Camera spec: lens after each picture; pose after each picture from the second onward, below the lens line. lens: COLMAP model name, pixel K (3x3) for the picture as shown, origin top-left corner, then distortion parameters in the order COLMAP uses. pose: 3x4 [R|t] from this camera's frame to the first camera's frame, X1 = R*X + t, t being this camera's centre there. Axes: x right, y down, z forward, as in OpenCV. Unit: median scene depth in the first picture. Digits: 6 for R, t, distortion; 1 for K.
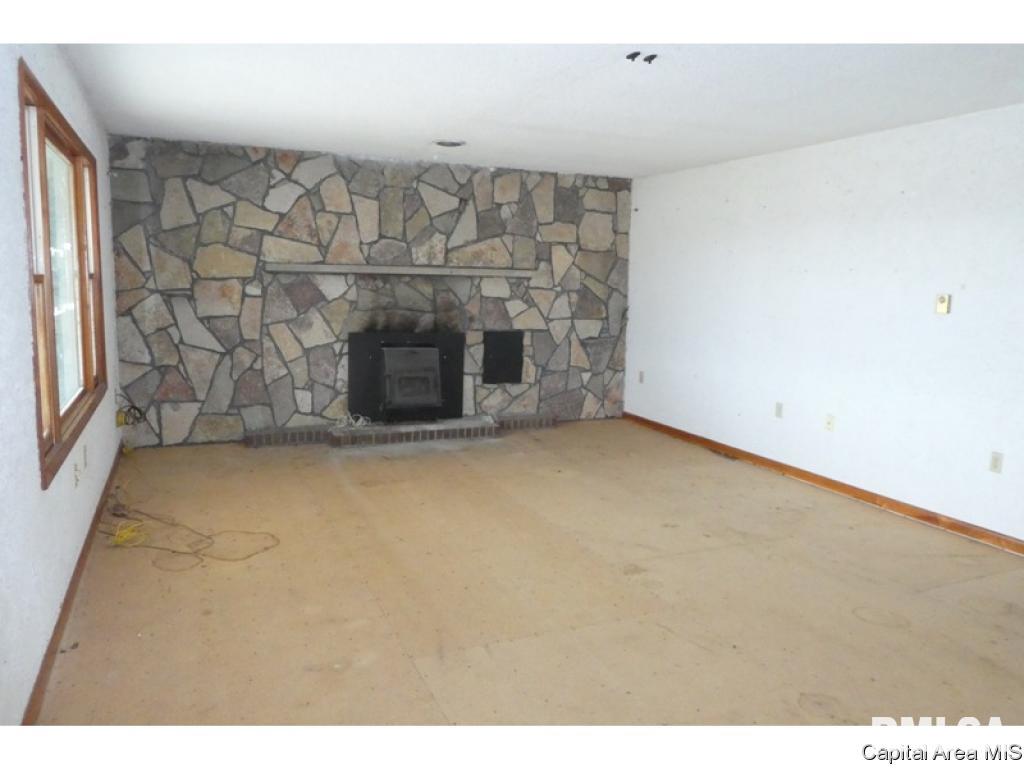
lens RADIAL K [[756.8, 0, 510.1], [0, 756.8, 385.0], [0, 0, 1]] dist [0.011740, 0.005644]
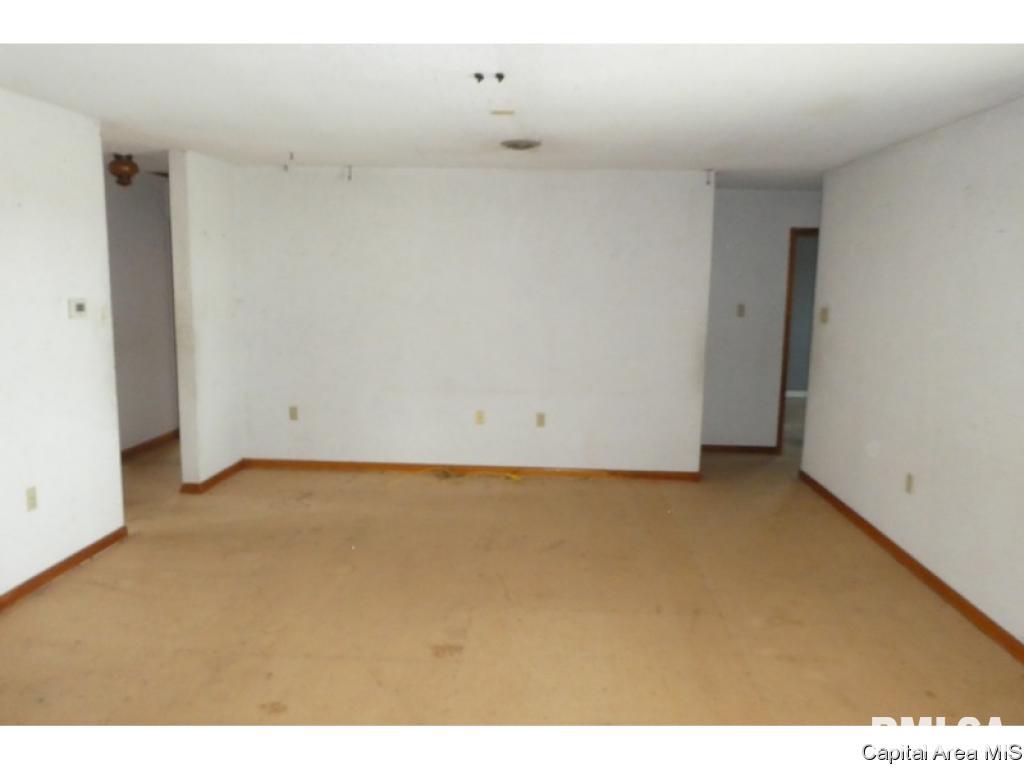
lens RADIAL K [[756.8, 0, 508.7], [0, 756.8, 383.3], [0, 0, 1]] dist [0.011740, 0.005644]
pose [[-0.888719, -0.113804, 0.444102, -0.252277], [0.016057, 0.960379, 0.278236, -0.291381], [-0.458170, 0.254405, -0.851680, 1.608859]]
